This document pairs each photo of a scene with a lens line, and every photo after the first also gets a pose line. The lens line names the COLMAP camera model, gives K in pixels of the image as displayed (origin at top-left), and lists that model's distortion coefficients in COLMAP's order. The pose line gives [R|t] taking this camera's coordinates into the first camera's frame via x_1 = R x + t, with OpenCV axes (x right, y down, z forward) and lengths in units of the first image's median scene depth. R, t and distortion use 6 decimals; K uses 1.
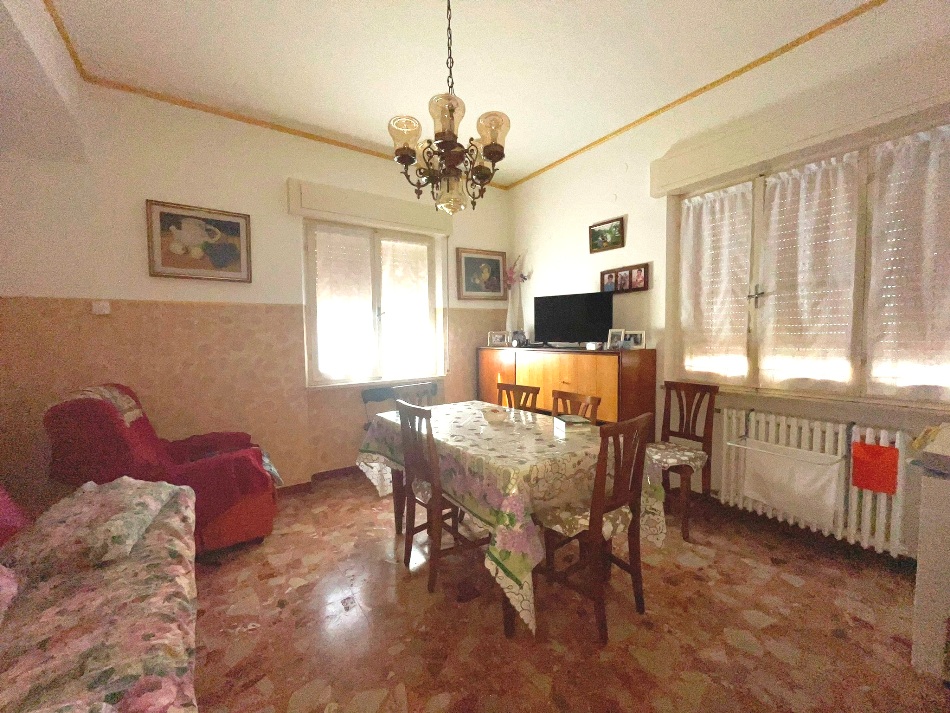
lens RADIAL K [[385.6, 0, 476.3], [0, 385.6, 353.7], [0, 0, 1]] dist [-0.001084, 0.000434]
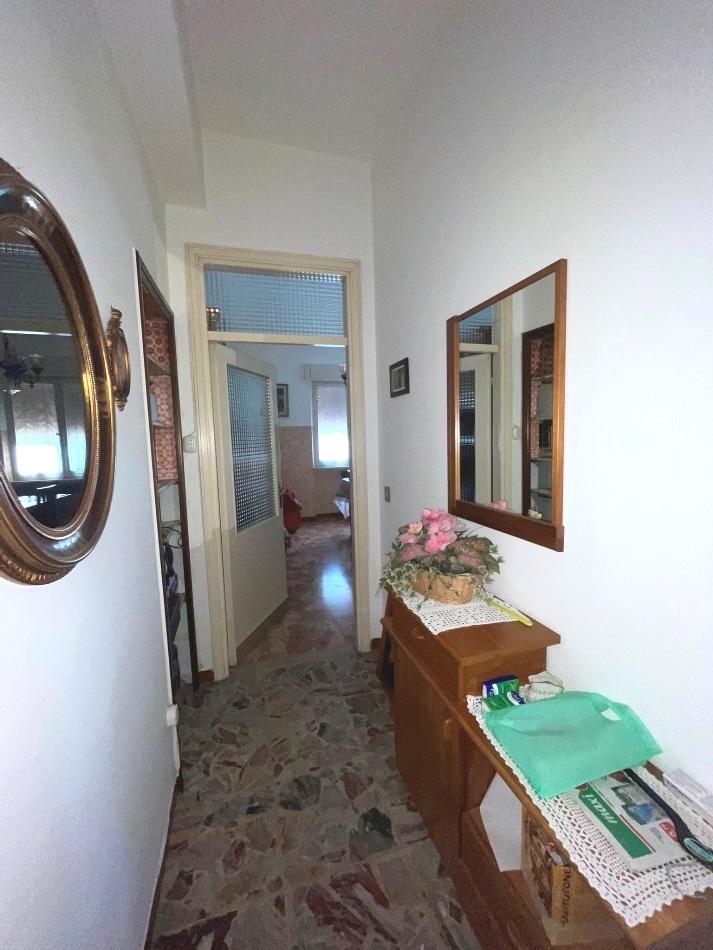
lens RADIAL K [[385.6, 0, 356.2], [0, 385.6, 474.6], [0, 0, 1]] dist [-0.001084, 0.000434]
pose [[0.950230, 0.016048, -0.311136, 0.394508], [-0.003815, 0.999197, 0.039886, 0.042279], [0.311526, -0.036714, 0.949528, -0.828966]]
